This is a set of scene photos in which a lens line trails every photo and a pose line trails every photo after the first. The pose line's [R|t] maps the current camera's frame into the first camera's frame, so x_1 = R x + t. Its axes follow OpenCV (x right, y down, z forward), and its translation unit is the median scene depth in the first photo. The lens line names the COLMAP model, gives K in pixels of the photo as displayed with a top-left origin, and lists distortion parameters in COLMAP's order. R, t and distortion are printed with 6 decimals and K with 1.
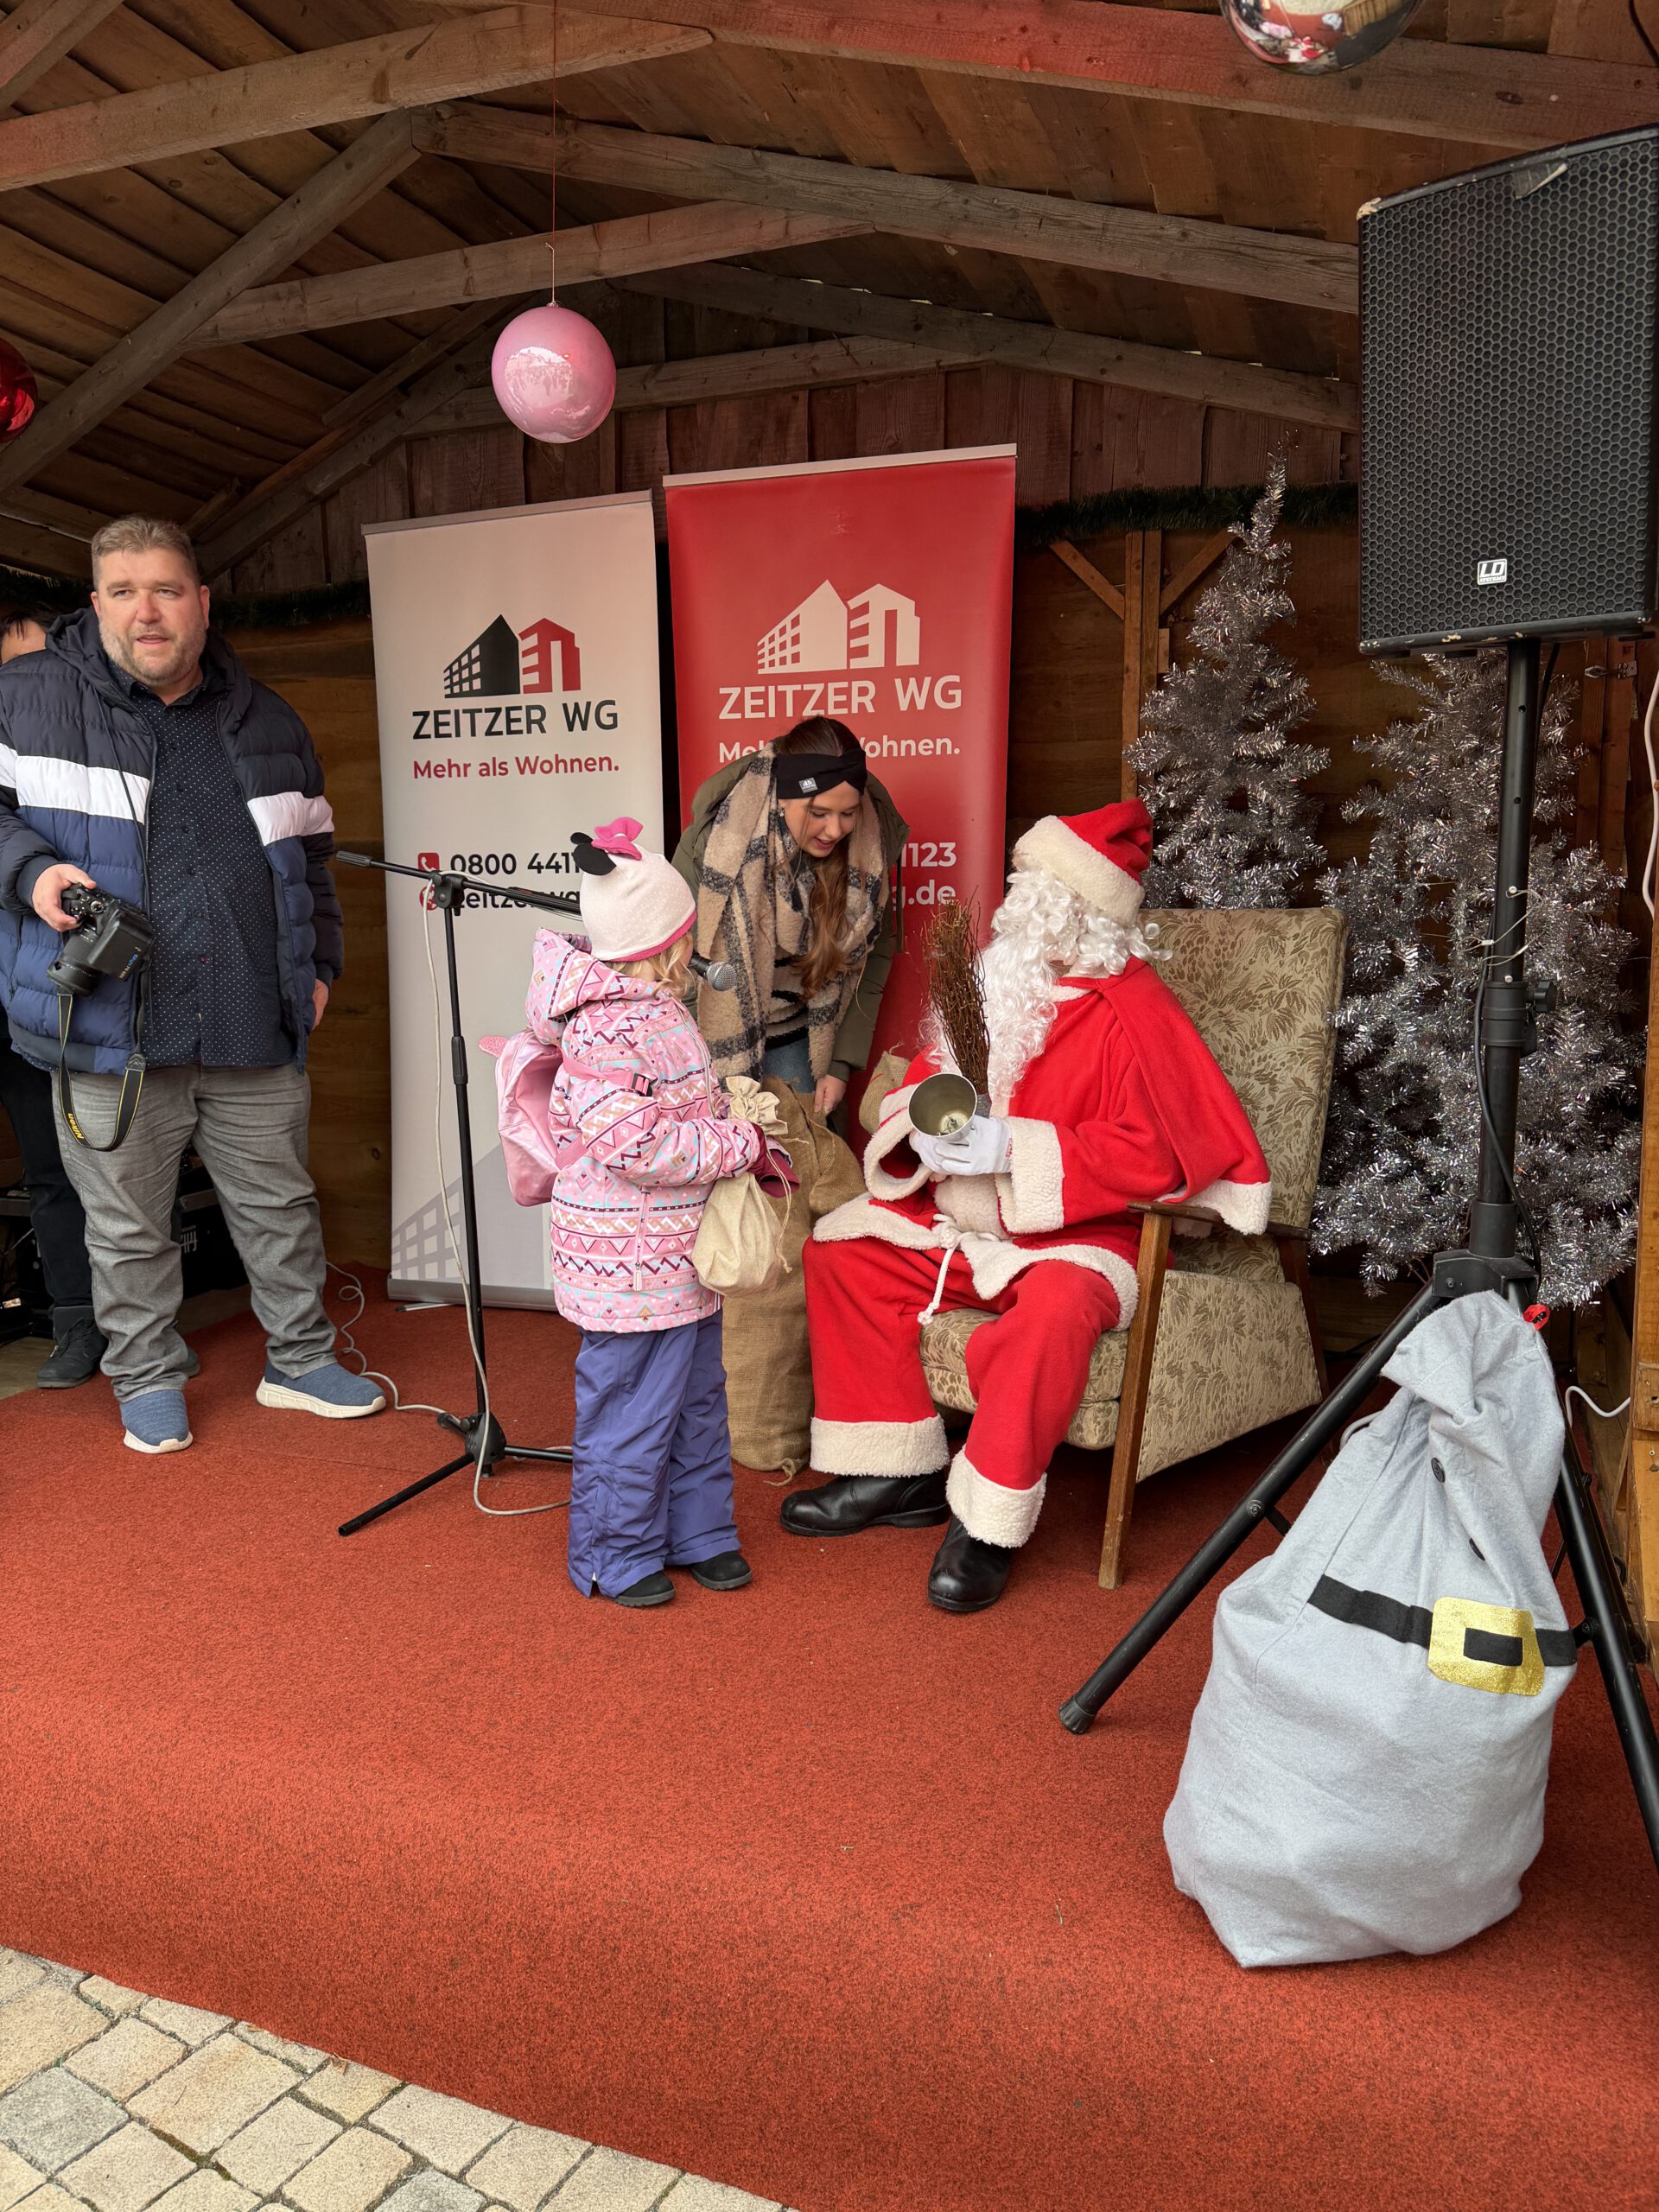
lens RADIAL K [[1551.8, 0, 829.5], [0, 1551.8, 1106.0], [0, 0, 1]] dist [0.066622, -0.094971]
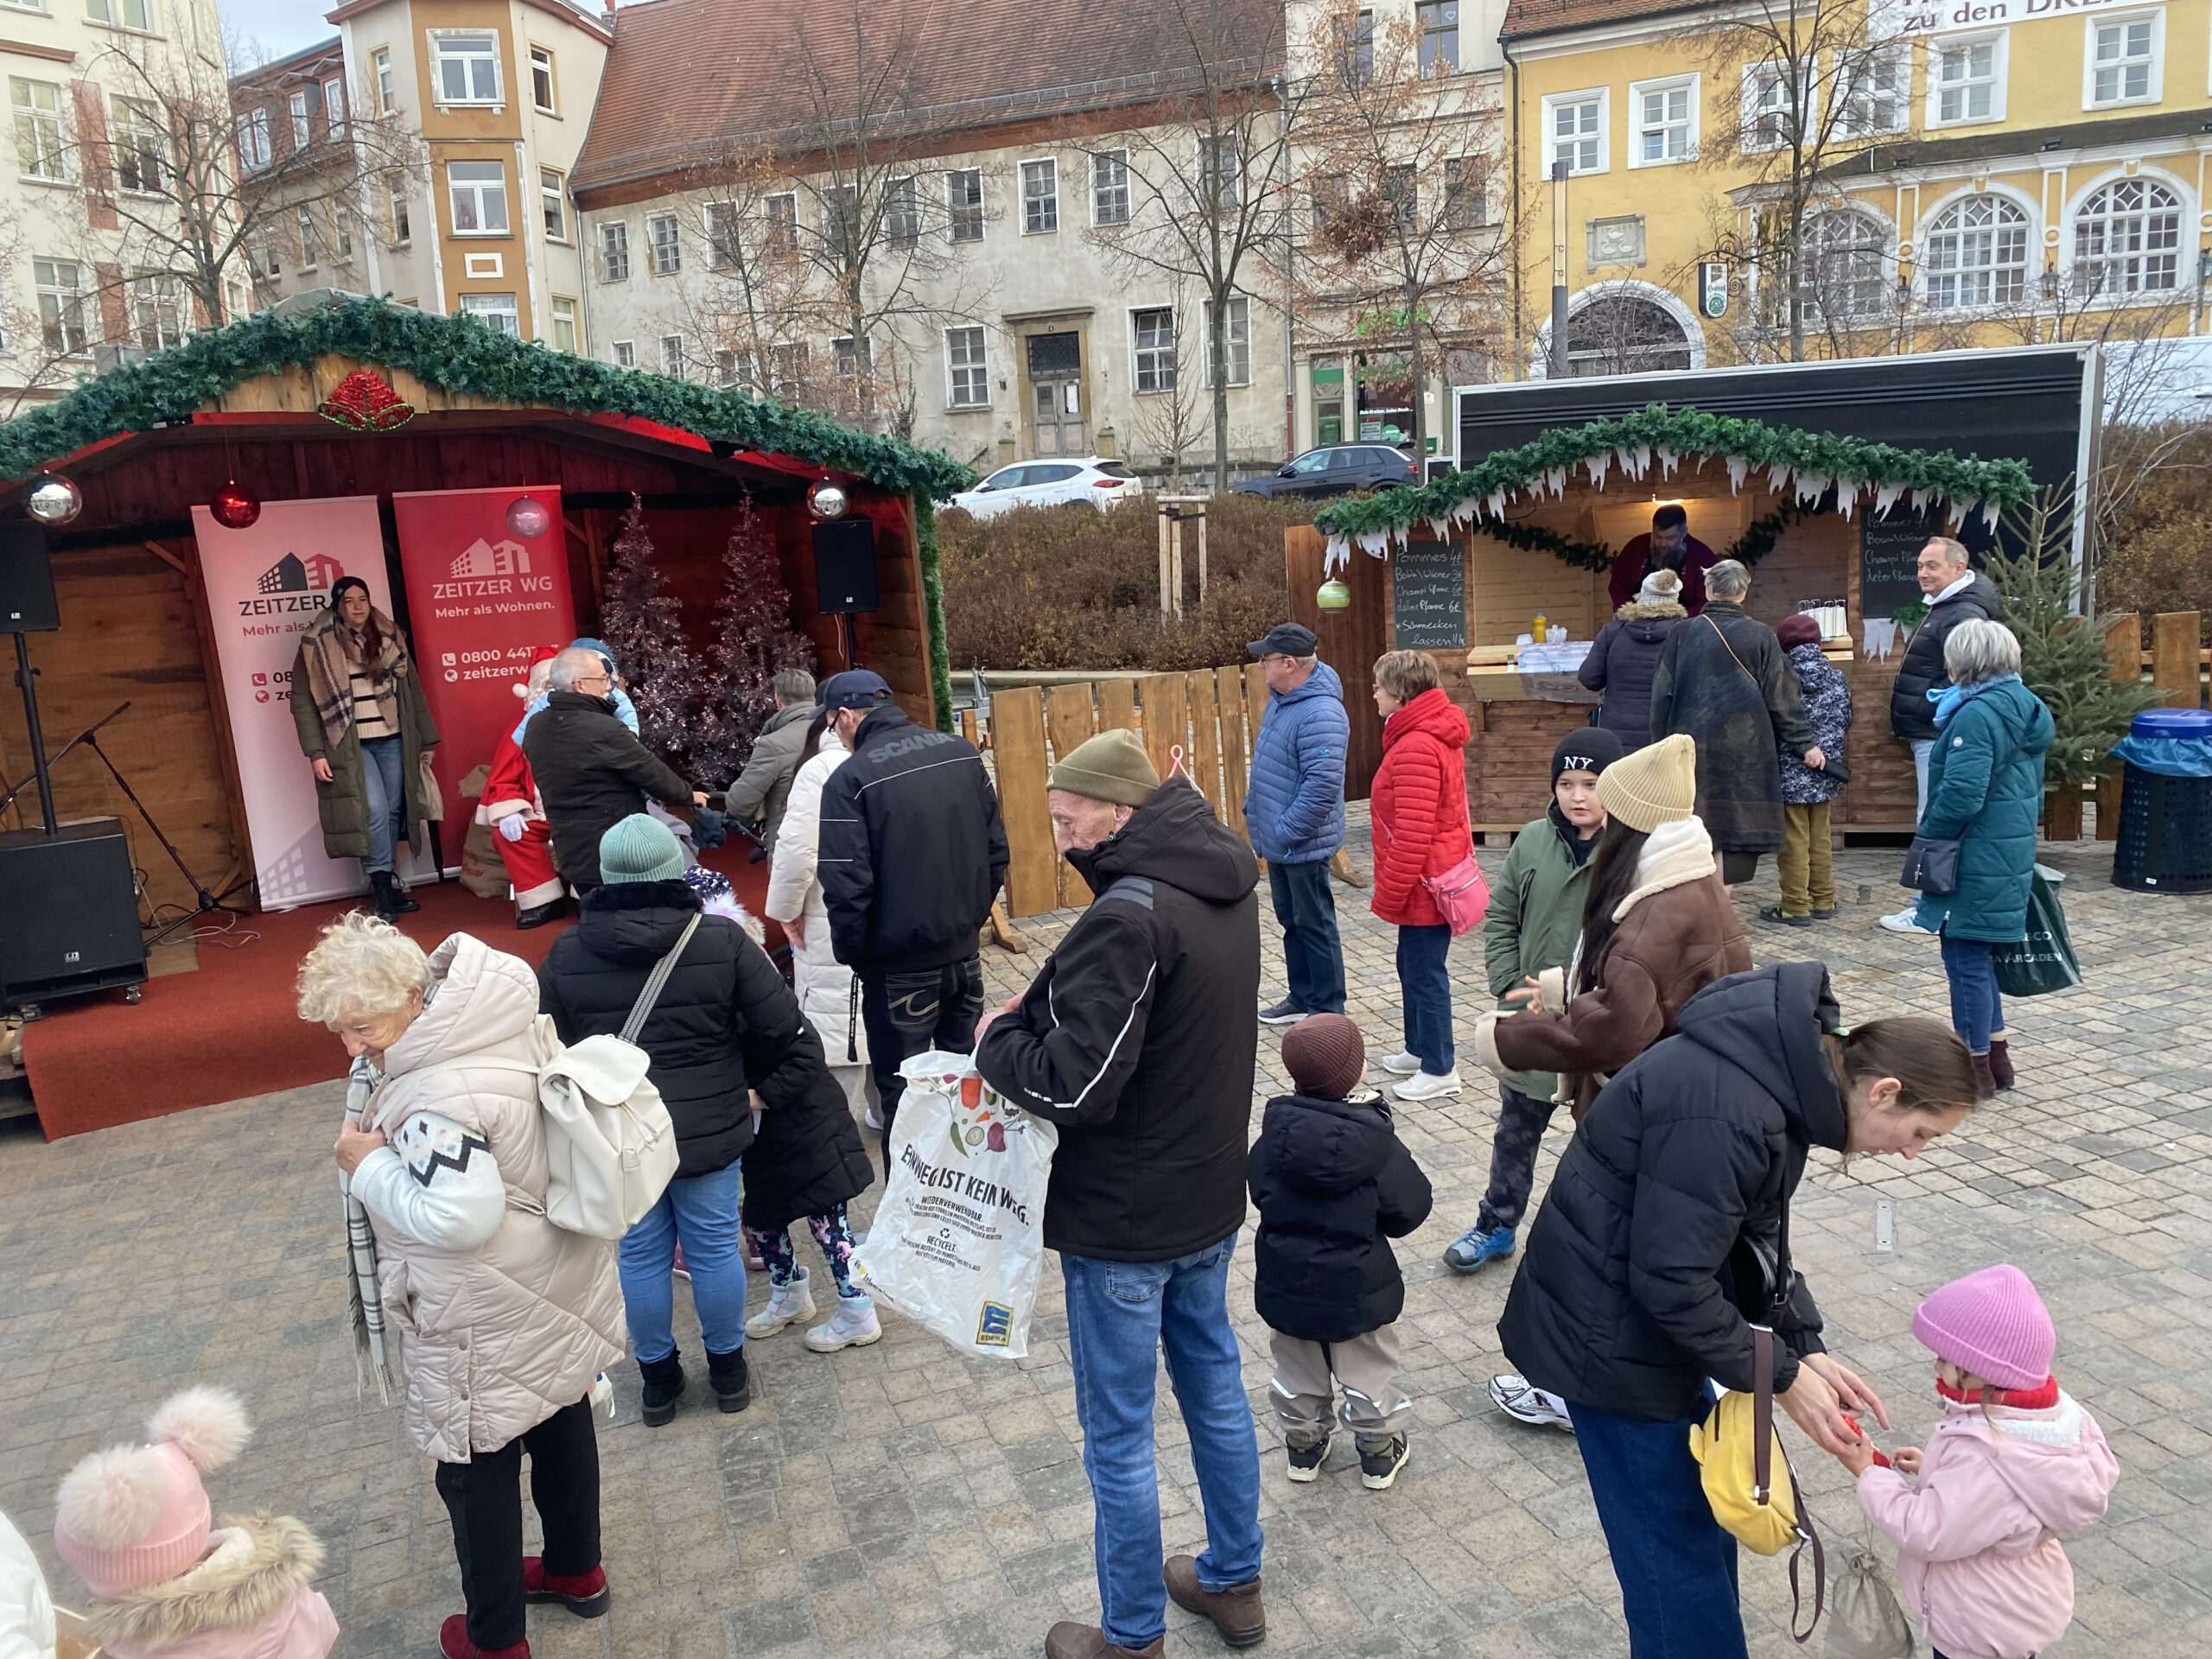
lens RADIAL K [[1635.9, 0, 1106.0], [0, 1635.9, 829.5], [0, 0, 1]] dist [0.060779, -0.045366]
pose [[0.625563, -0.197728, 0.754702, -1.329284], [0.163984, 0.979065, 0.120586, -0.056203], [-0.762745, 0.048325, 0.644891, -1.236592]]
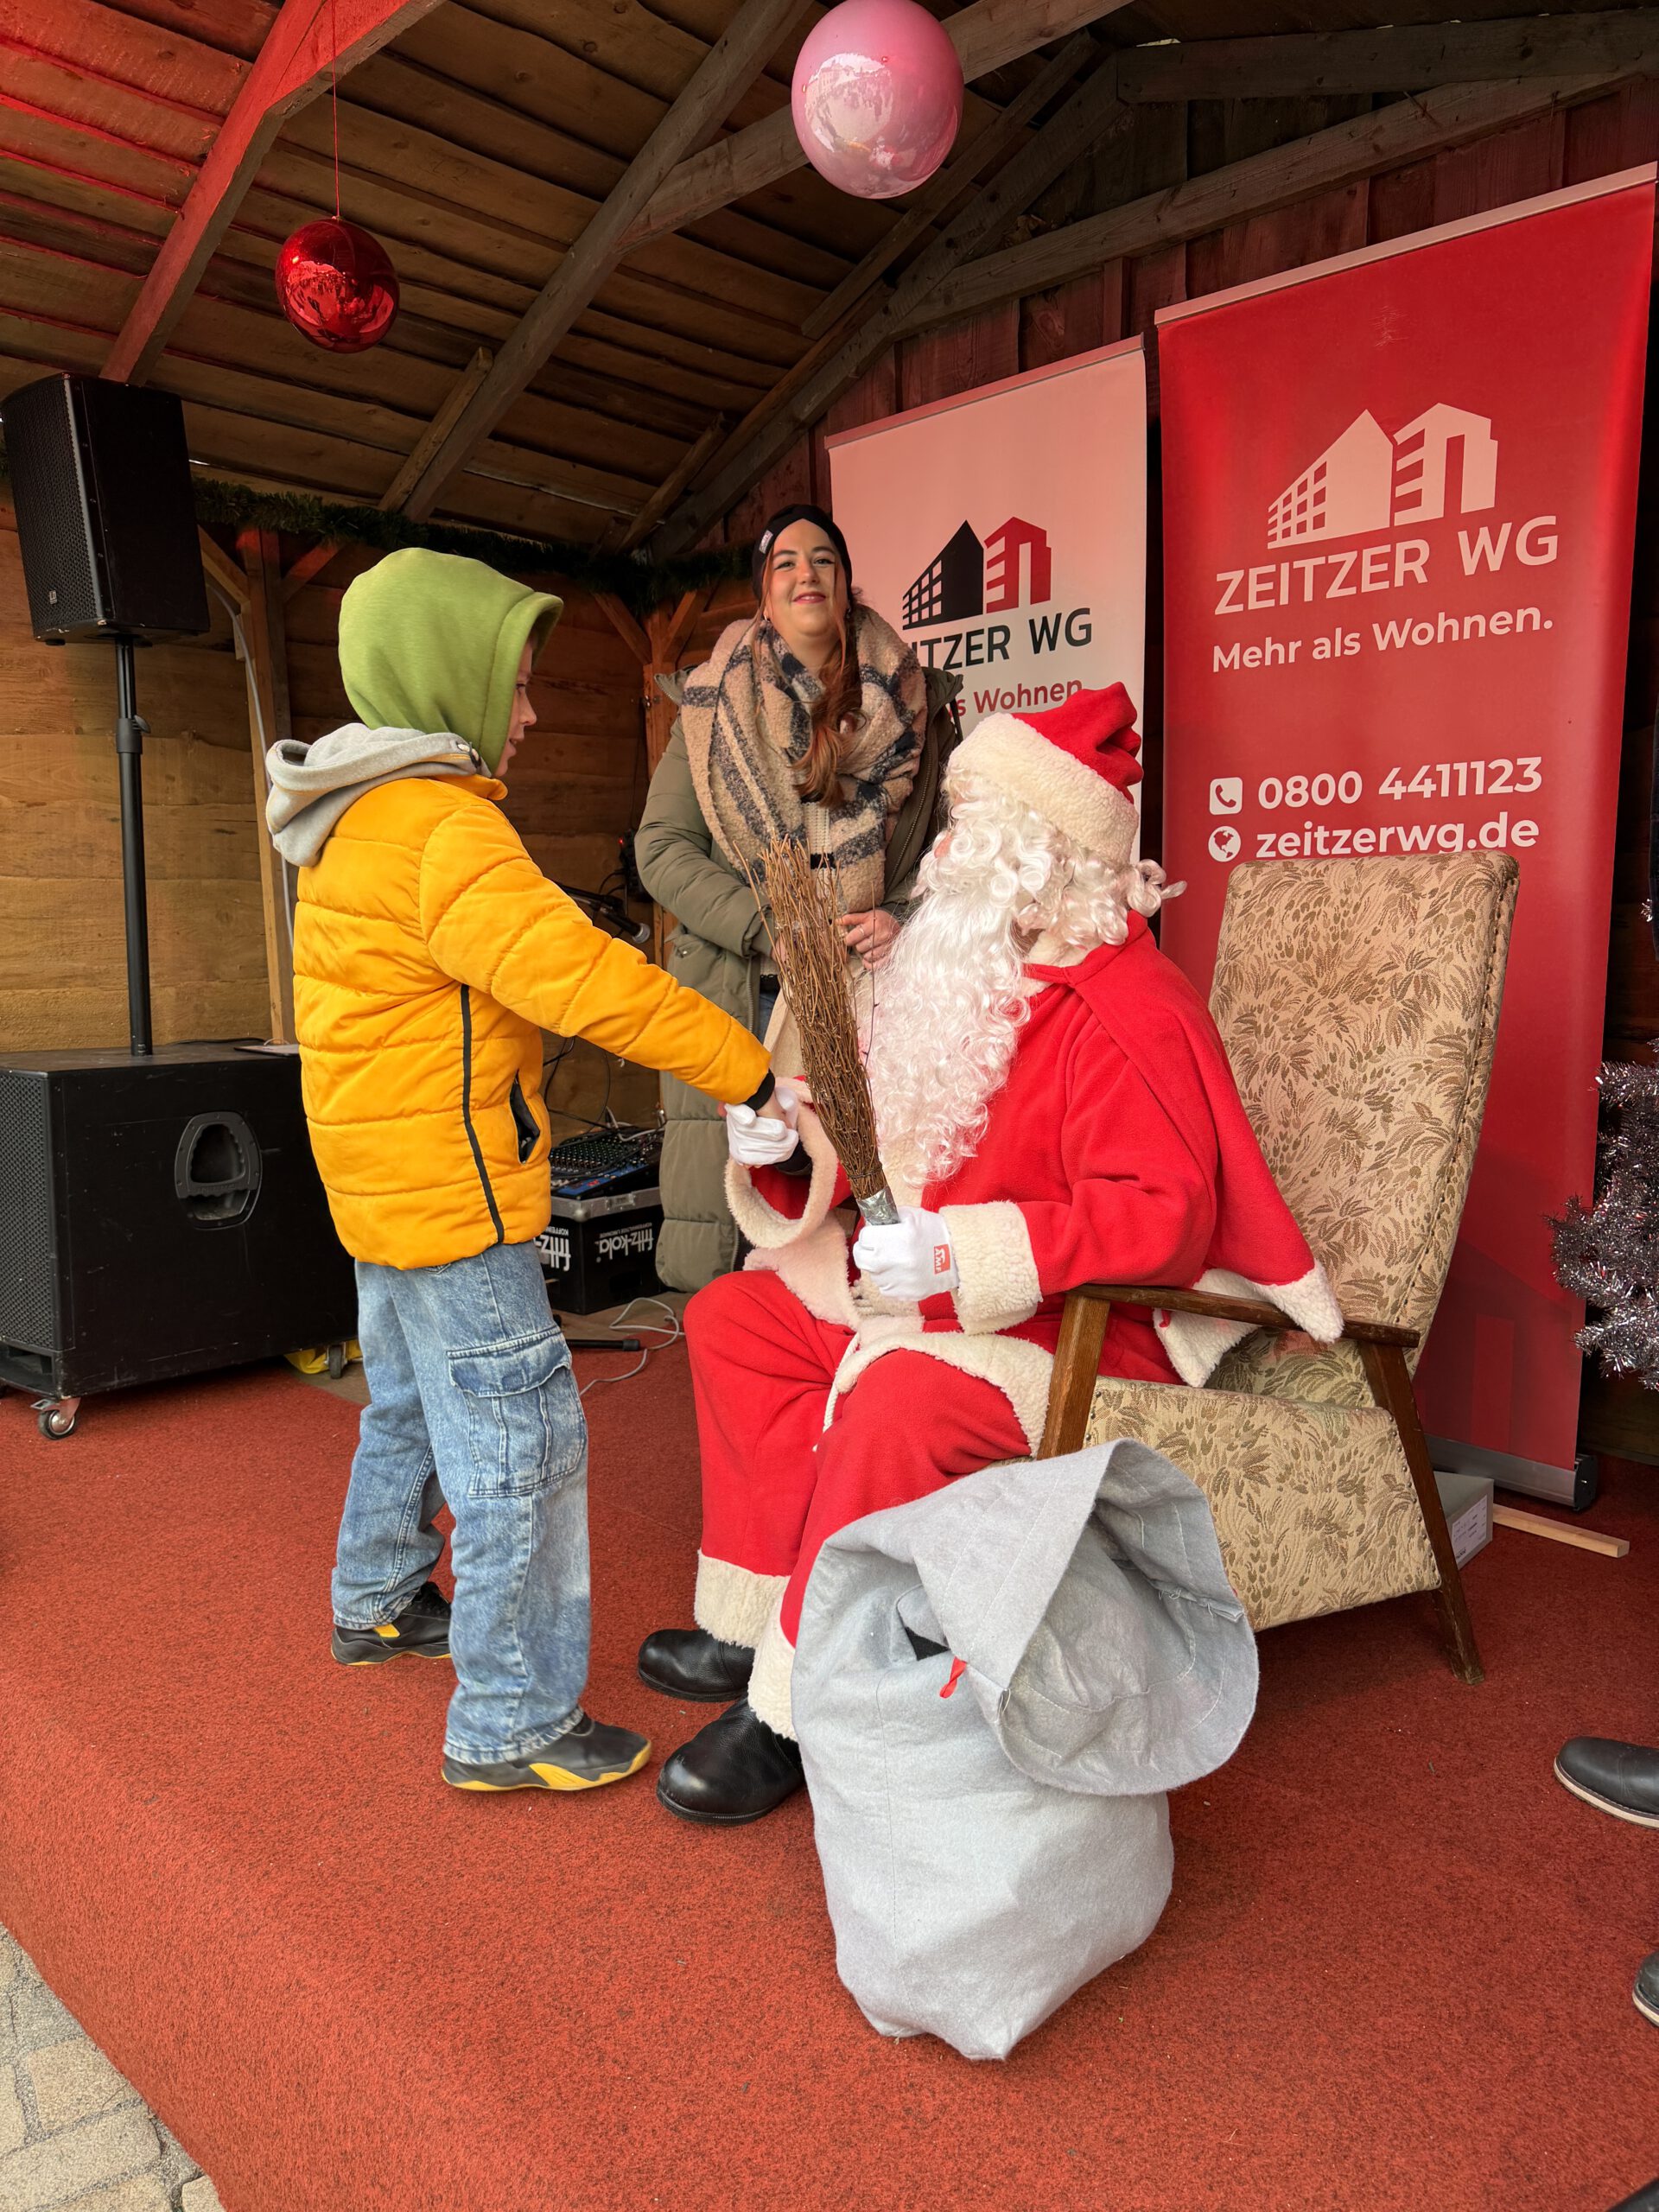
lens RADIAL K [[1554.4, 0, 829.5], [0, 1554.4, 1106.0], [0, 0, 1]] dist [0.043937, -0.044350]
pose [[0.918643, 0.038497, -0.393208, 0.068031], [-0.039901, 0.999193, 0.004606, -0.004106], [0.393068, 0.011458, 0.919438, 0.227702]]
